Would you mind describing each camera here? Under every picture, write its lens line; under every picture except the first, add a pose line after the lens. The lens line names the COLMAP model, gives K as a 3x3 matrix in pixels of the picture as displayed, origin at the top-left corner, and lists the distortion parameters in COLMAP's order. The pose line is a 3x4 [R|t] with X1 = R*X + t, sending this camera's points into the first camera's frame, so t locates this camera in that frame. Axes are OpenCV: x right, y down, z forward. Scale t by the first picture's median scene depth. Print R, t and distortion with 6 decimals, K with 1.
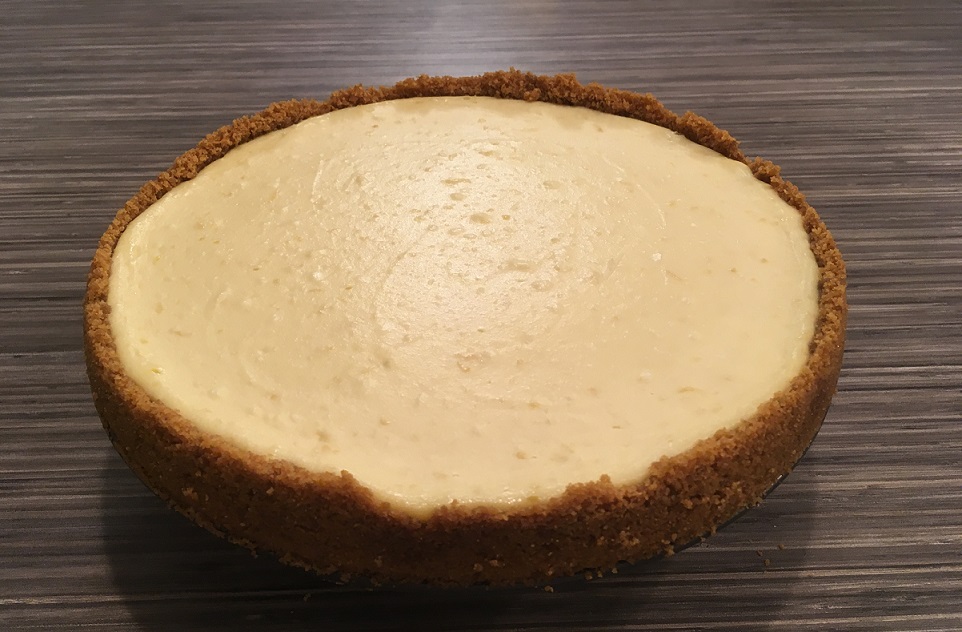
lens RADIAL K [[788.7, 0, 481.0], [0, 788.7, 316.0], [0, 0, 1]] dist [0.069095, -0.129268]
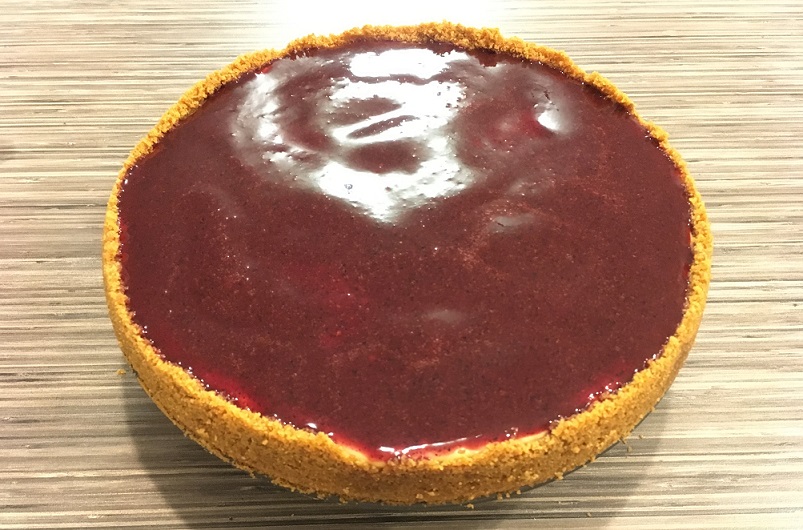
lens RADIAL K [[658.4, 0, 401.5], [0, 658.4, 265.0], [0, 0, 1]] dist [0.069095, -0.129268]
pose [[0.999898, 0.012653, 0.006659, -0.033122], [-0.013771, 0.977519, 0.210399, -0.217582], [-0.003847, -0.210469, 0.977593, -0.019796]]
